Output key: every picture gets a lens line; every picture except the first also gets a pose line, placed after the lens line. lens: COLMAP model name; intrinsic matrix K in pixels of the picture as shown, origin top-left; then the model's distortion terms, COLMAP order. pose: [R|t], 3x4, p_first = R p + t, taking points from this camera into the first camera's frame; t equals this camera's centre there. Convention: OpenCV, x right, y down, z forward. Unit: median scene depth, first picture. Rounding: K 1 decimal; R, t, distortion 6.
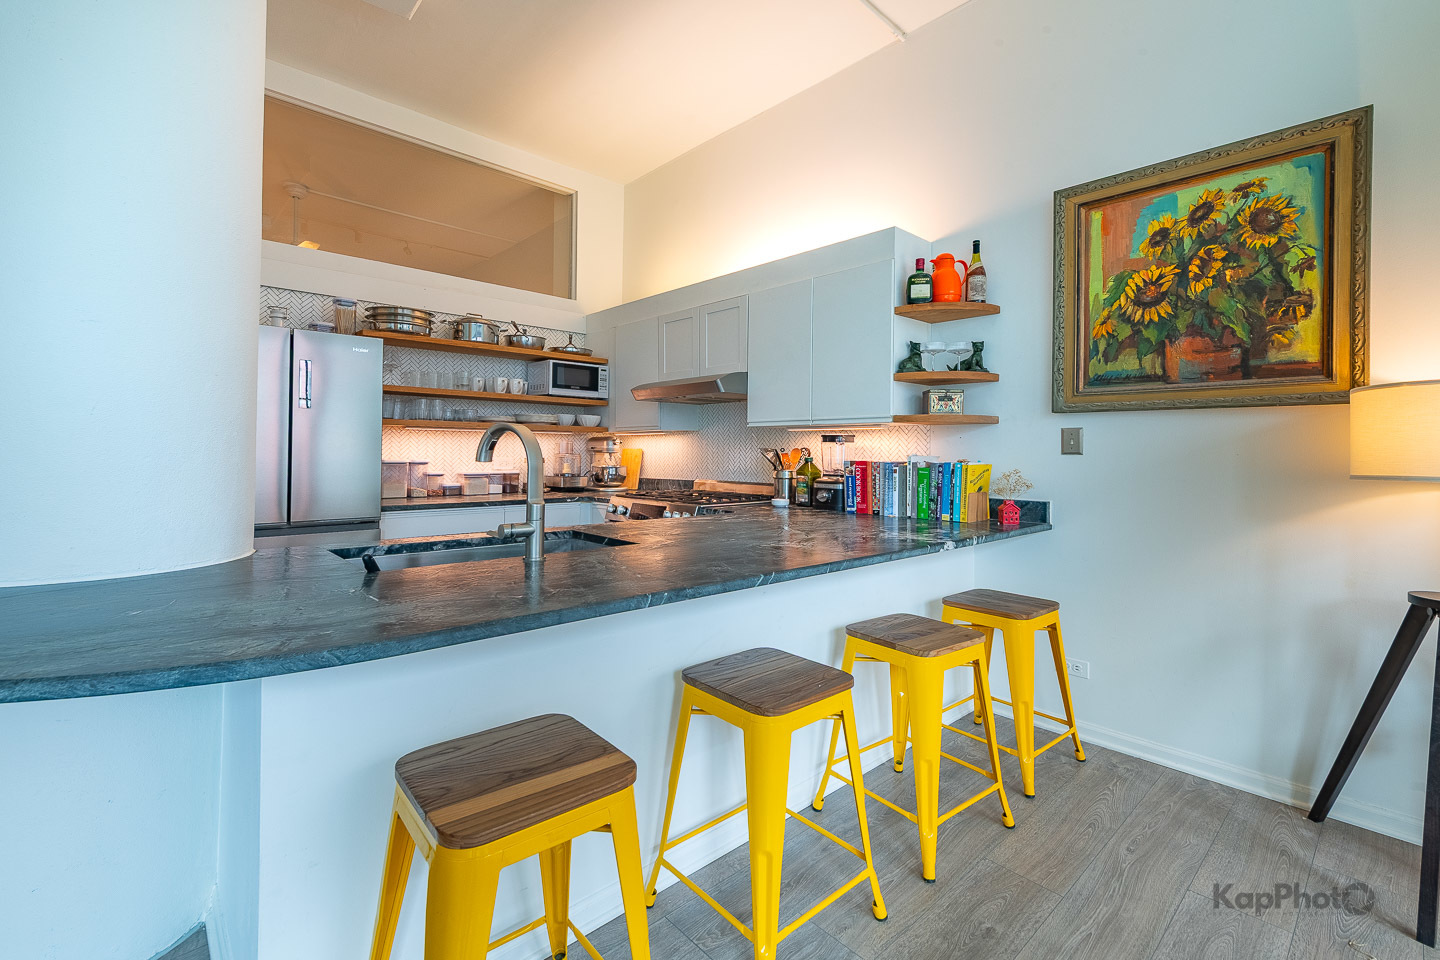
lens RADIAL K [[633.6, 0, 659.1], [0, 633.6, 446.5], [0, 0, 1]] dist [0.017992, -0.005228]
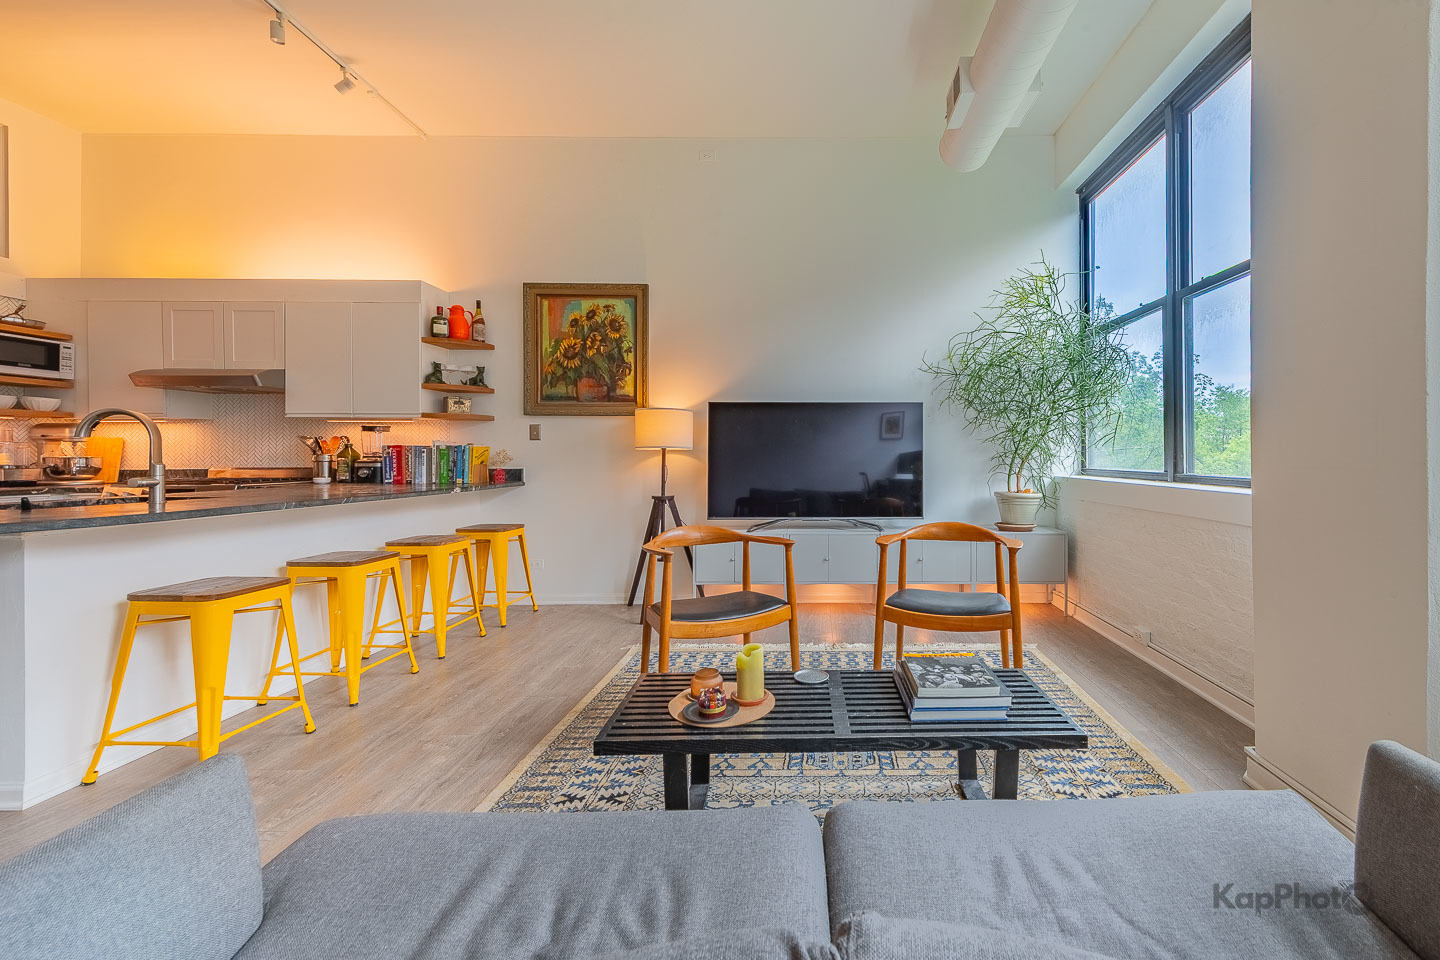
lens RADIAL K [[633.6, 0, 779.7], [0, 633.6, 457.2], [0, 0, 1]] dist [0.017992, -0.005228]
pose [[0.655799, -0.011182, 0.754852, -0.187072], [-0.001020, 0.999876, 0.015697, 0.028163], [-0.754934, -0.011064, 0.655707, -0.553739]]
